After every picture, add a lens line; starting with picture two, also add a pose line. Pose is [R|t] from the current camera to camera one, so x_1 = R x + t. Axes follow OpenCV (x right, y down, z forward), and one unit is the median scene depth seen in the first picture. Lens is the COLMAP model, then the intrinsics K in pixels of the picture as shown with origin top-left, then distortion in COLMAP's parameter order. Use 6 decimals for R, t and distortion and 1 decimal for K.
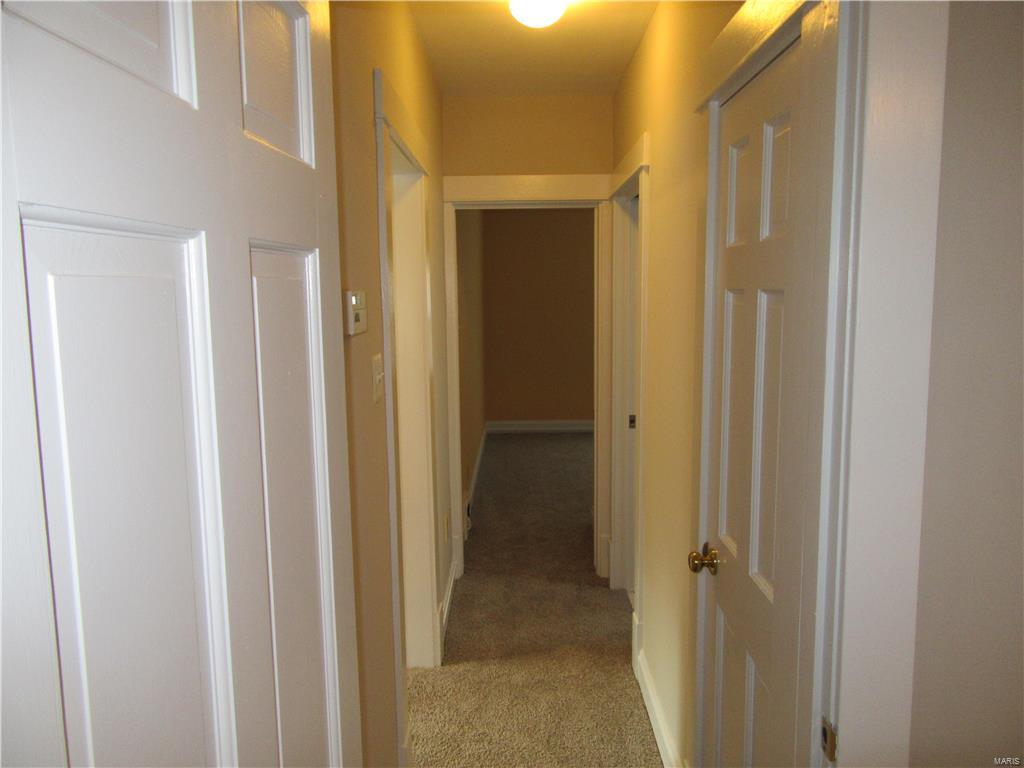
lens RADIAL K [[764.1, 0, 512.1], [0, 764.1, 384.5], [0, 0, 1]] dist [-0.006454, 0.013531]
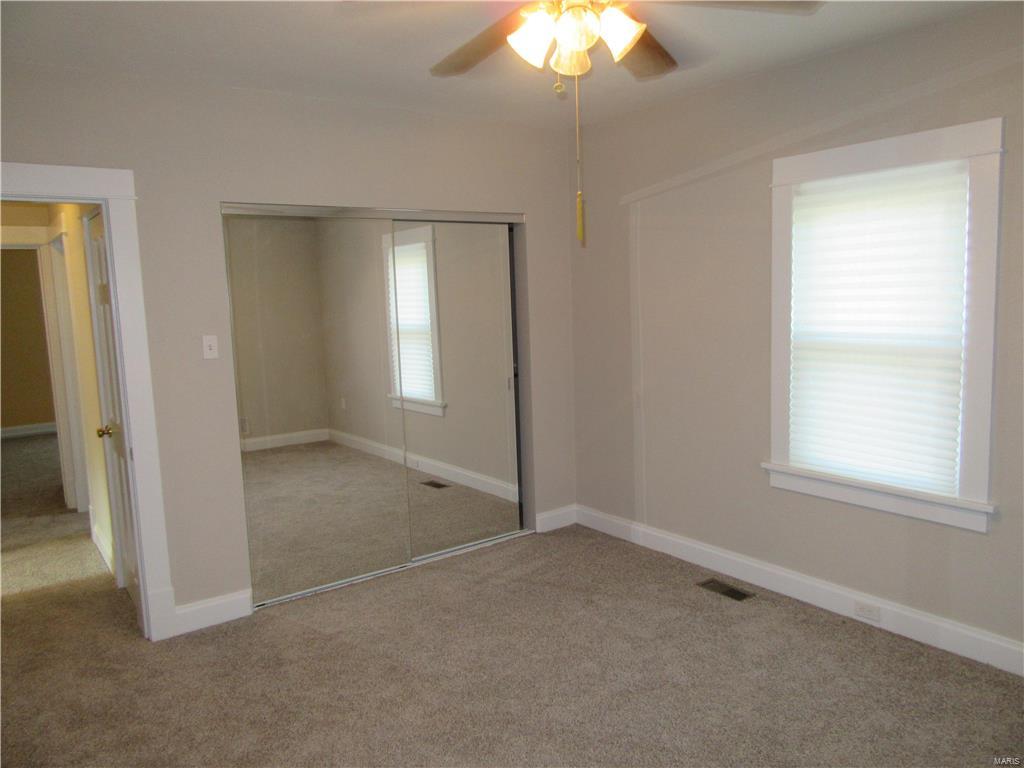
lens RADIAL K [[764.1, 0, 512.4], [0, 764.1, 385.3], [0, 0, 1]] dist [-0.006454, 0.013531]
pose [[0.807602, -0.091312, 0.582616, -0.035570], [0.102403, 0.994645, 0.013941, 0.114506], [-0.580769, 0.048402, 0.812628, -0.841052]]
